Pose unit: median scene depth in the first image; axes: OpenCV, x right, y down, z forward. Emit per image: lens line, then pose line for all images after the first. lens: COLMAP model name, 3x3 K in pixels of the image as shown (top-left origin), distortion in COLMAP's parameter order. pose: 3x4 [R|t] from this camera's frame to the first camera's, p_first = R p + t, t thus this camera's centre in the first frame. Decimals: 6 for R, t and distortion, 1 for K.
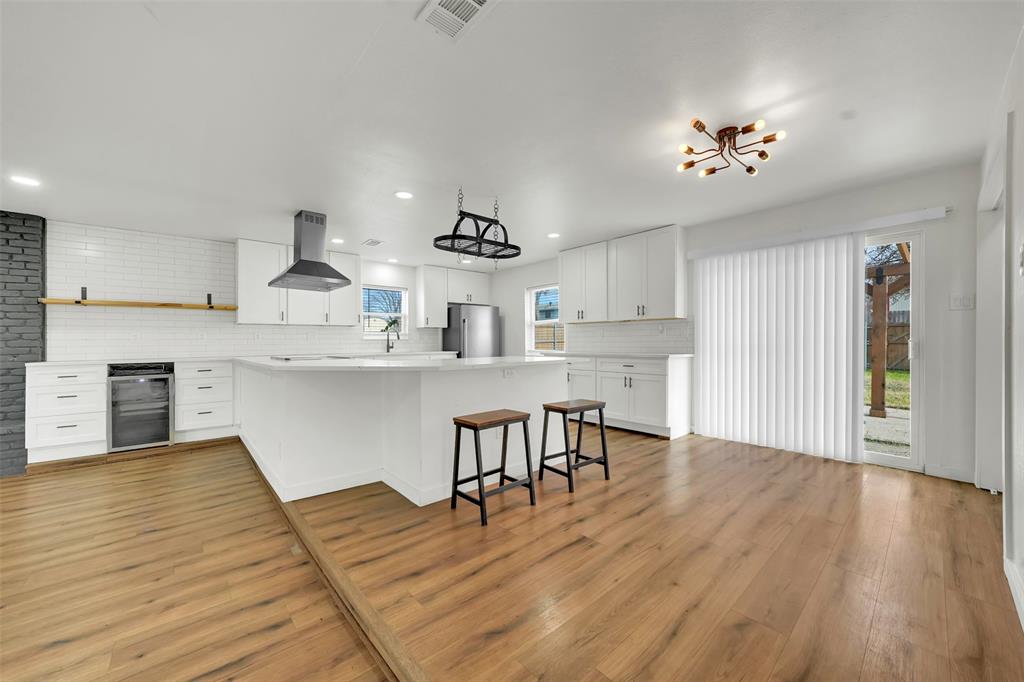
lens RADIAL K [[374.0, 0, 508.2], [0, 374.0, 342.7], [0, 0, 1]] dist [0.000200, -0.000267]
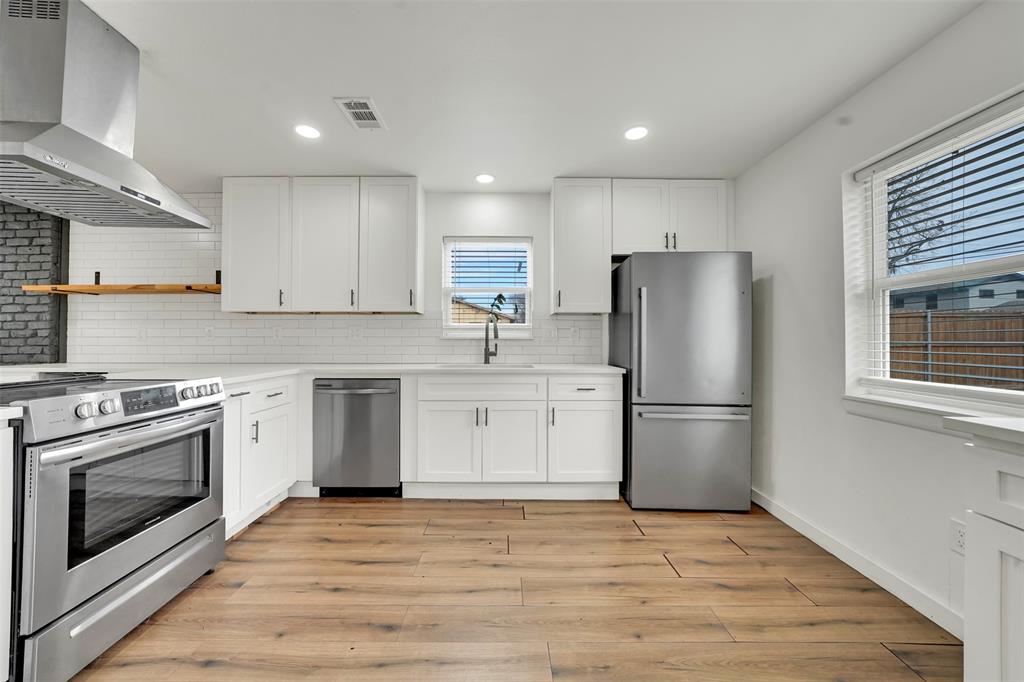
lens RADIAL K [[374.0, 0, 511.9], [0, 374.0, 331.3], [0, 0, 1]] dist [0.000200, -0.000267]
pose [[0.758410, -0.005345, -0.651755, 0.068161], [-0.009995, 0.999753, -0.019830, -0.015131], [0.651701, 0.021554, 0.758170, 1.051770]]
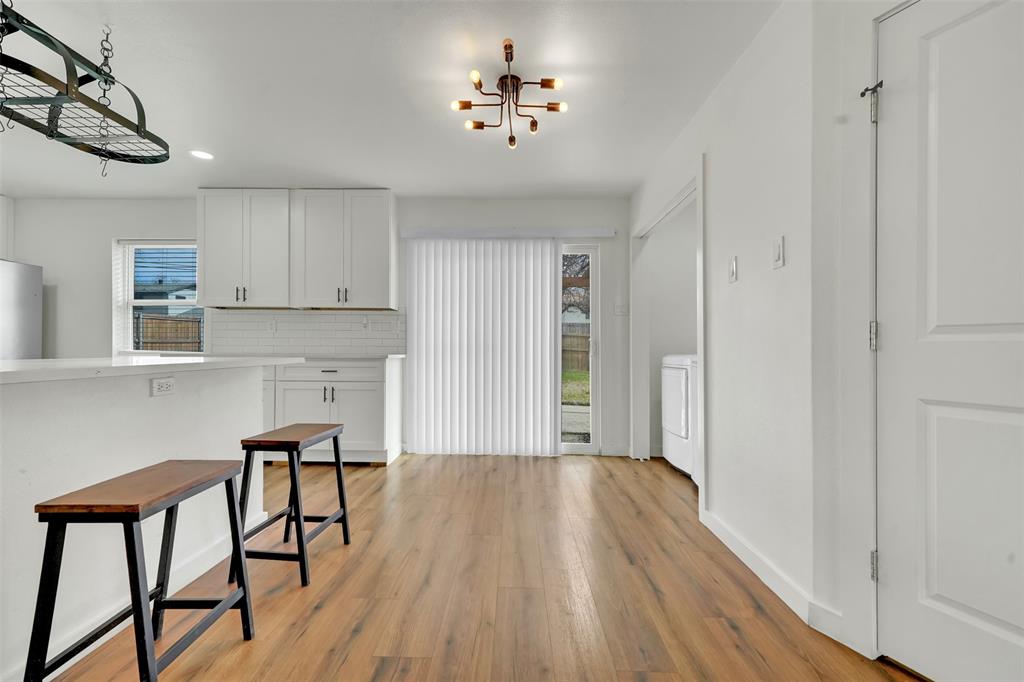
lens RADIAL K [[463.1, 0, 515.9], [0, 463.1, 342.4], [0, 0, 1]] dist [0.011821, -0.000036]
pose [[0.685435, 0.018269, 0.727905, -0.084218], [-0.011473, 0.999832, -0.014290, 0.017936], [-0.728044, 0.001444, 0.685529, 0.160511]]
